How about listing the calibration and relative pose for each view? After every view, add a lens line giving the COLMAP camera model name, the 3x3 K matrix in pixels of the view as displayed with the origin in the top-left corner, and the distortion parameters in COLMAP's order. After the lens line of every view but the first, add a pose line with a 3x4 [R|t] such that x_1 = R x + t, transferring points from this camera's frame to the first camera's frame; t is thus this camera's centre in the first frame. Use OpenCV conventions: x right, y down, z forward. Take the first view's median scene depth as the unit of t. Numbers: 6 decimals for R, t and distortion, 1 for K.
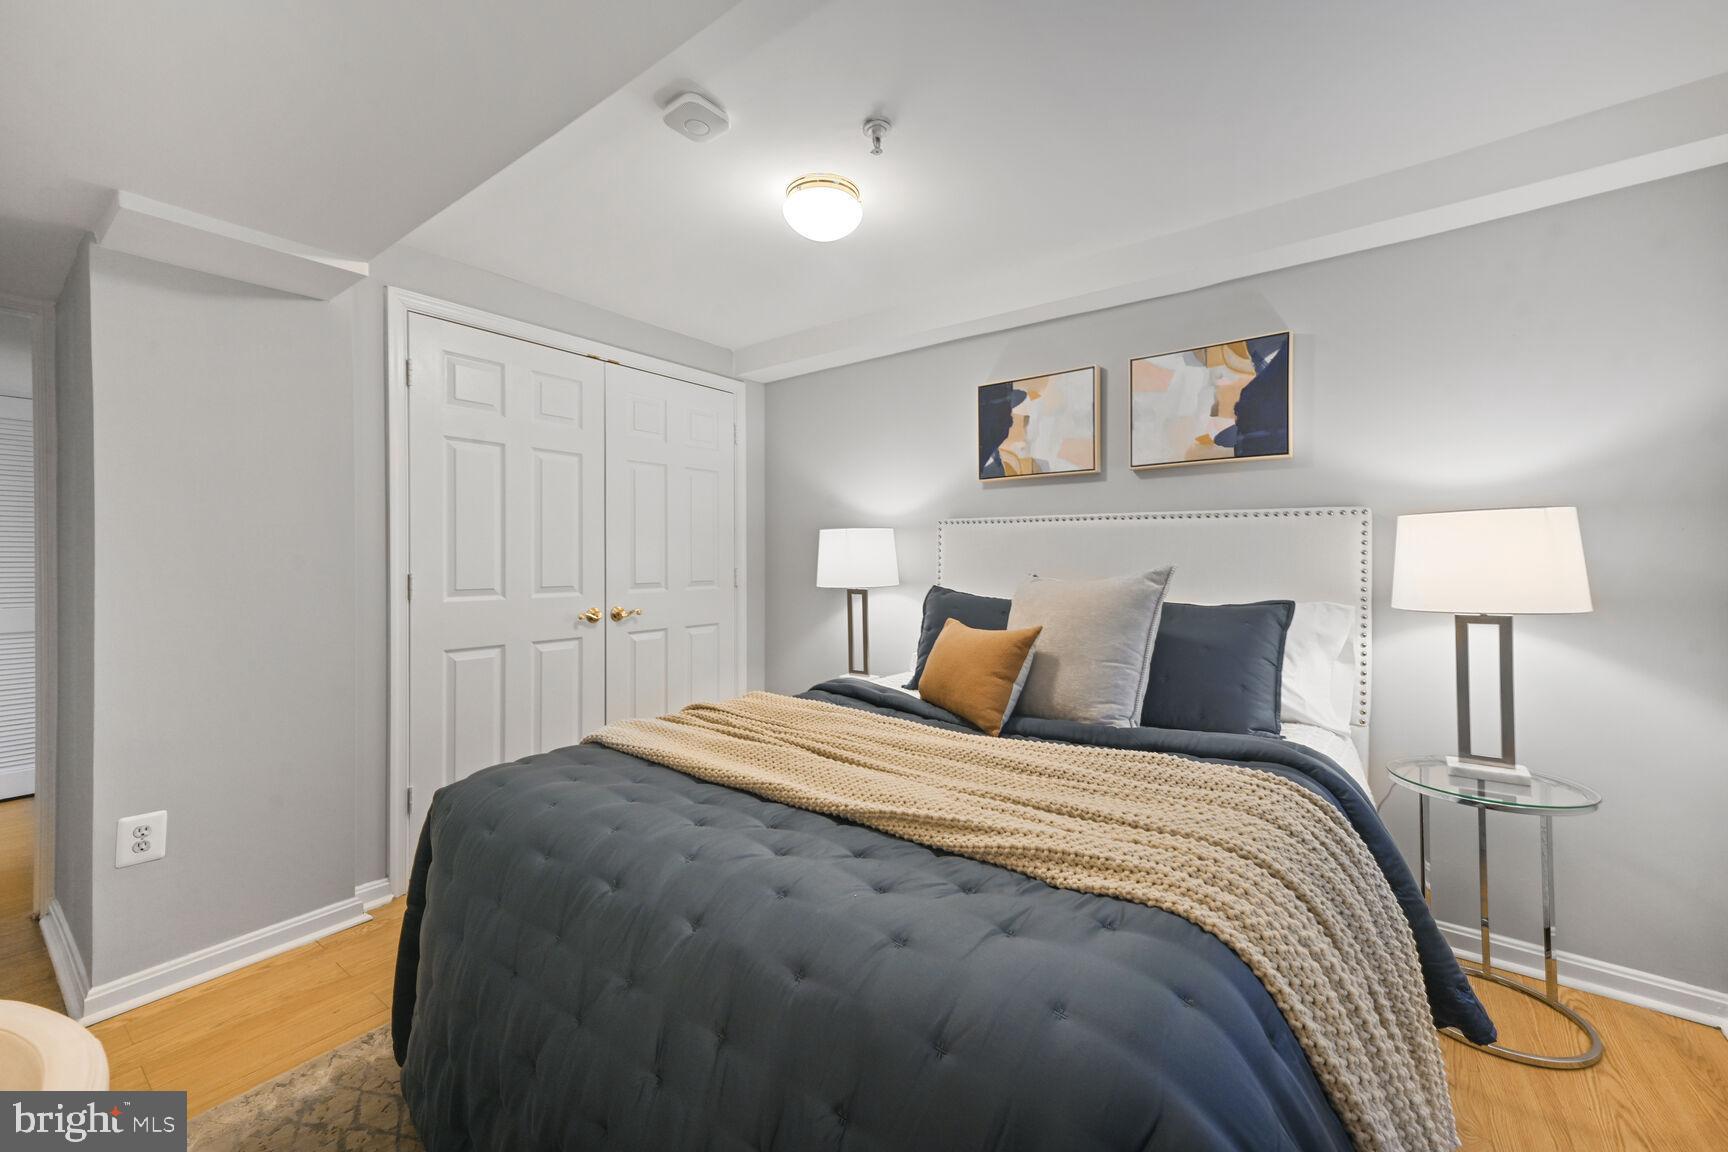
lens RADIAL K [[706.6, 0, 870.7], [0, 706.6, 556.6], [0, 0, 1]] dist [0.010848, -0.002021]
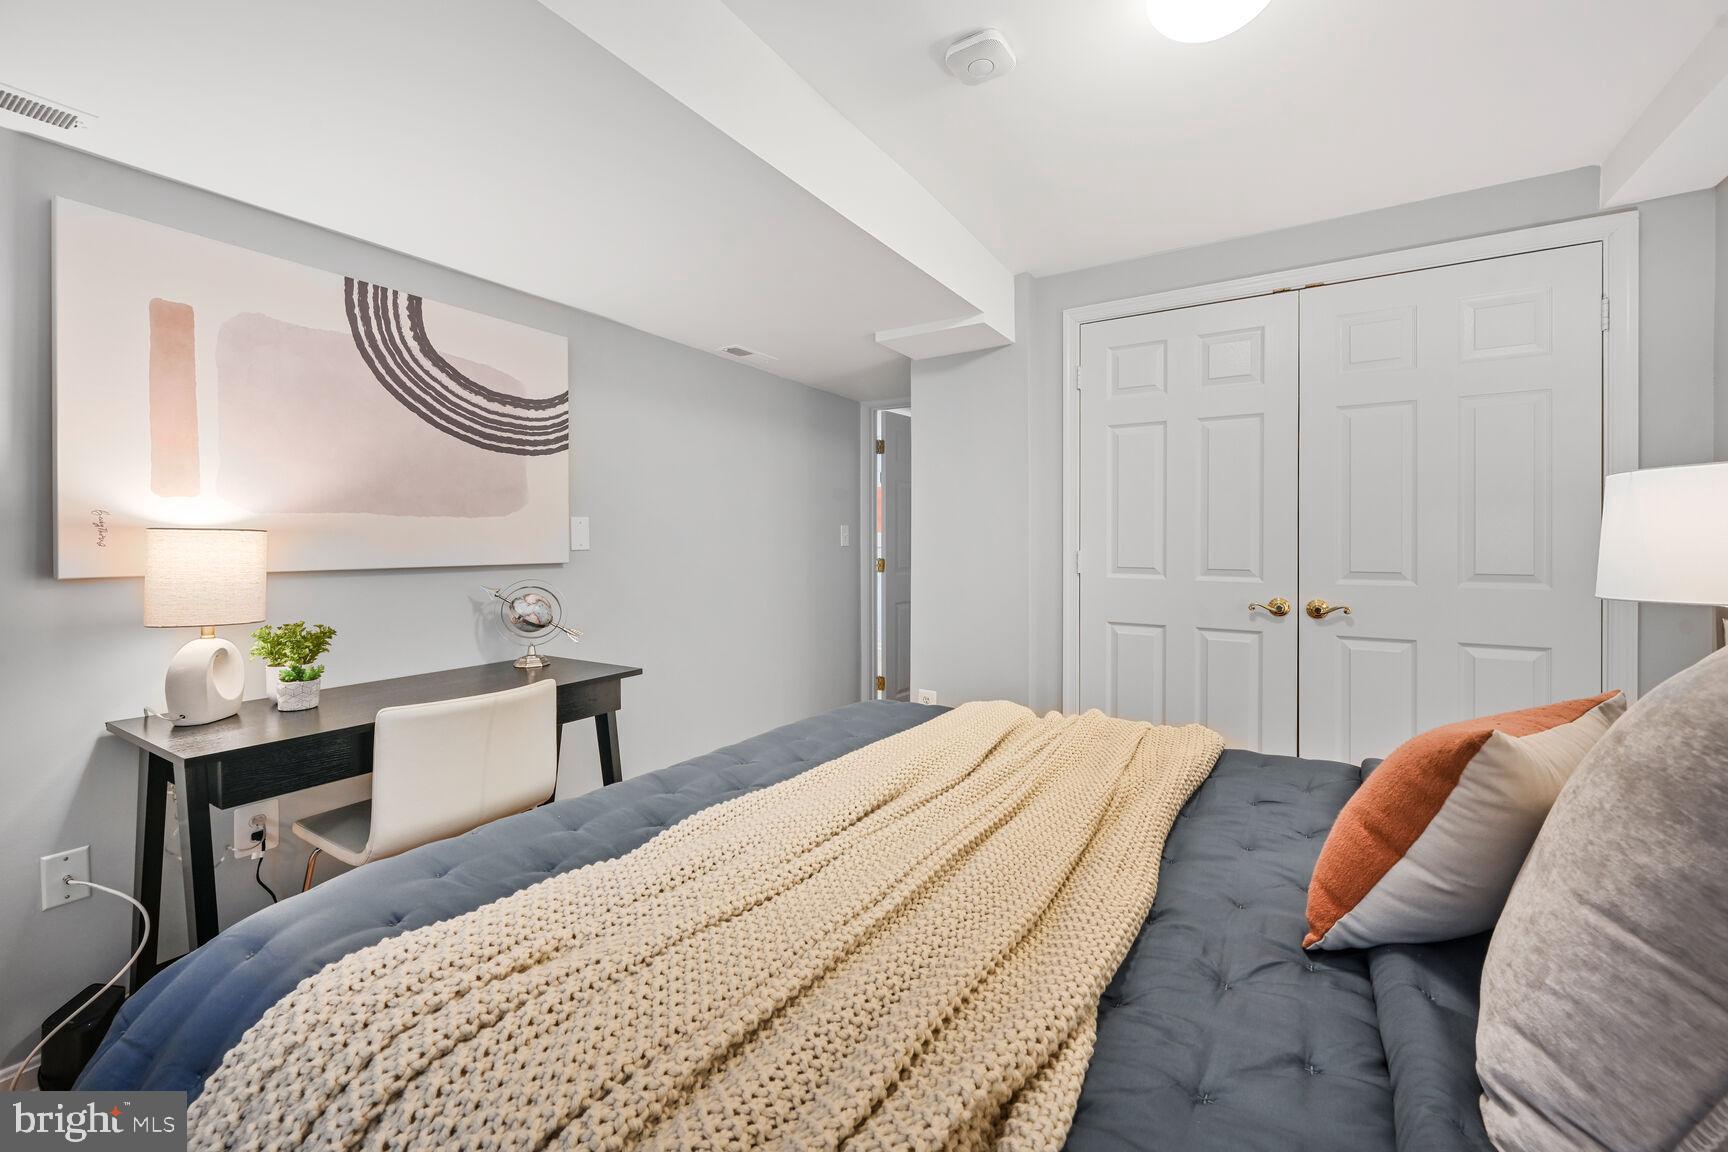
lens RADIAL K [[706.6, 0, 845.4], [0, 706.6, 530.0], [0, 0, 1]] dist [0.010848, -0.002021]
pose [[0.090314, -0.012246, -0.995838, 0.372893], [0.011340, 0.999872, -0.011268, -0.002759], [0.995849, -0.010275, 0.090441, 0.419704]]
